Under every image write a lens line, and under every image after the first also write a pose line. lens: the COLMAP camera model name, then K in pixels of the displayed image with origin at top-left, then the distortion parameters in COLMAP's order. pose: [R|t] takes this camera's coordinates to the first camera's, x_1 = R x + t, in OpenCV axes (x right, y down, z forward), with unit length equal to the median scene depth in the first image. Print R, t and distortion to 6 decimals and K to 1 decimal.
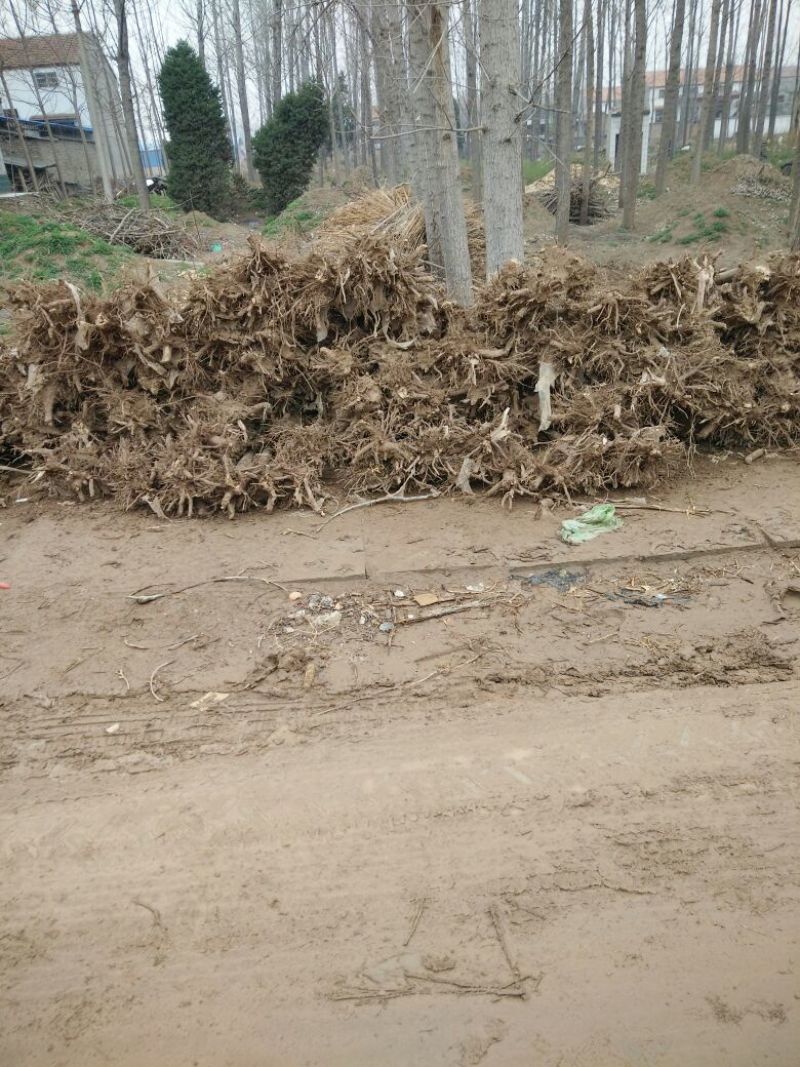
lens RADIAL K [[815.4, 0, 400.9], [0, 815.4, 532.4], [0, 0, 1]] dist [0.006396, -0.010785]
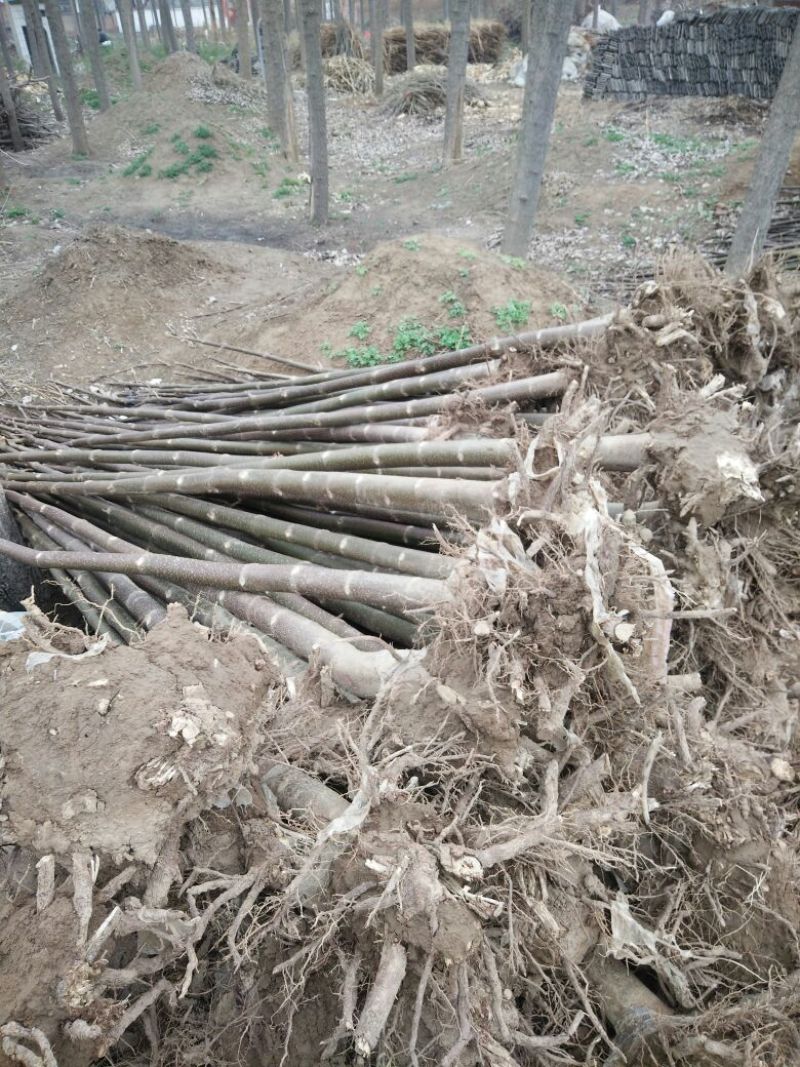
lens RADIAL K [[815.4, 0, 399.7], [0, 815.4, 534.9], [0, 0, 1]] dist [0.006396, -0.010785]
pose [[0.819737, -0.295543, 0.490598, 0.043190], [0.243604, 0.955150, 0.168359, -0.098529], [-0.518352, -0.018499, 0.854967, 0.204000]]
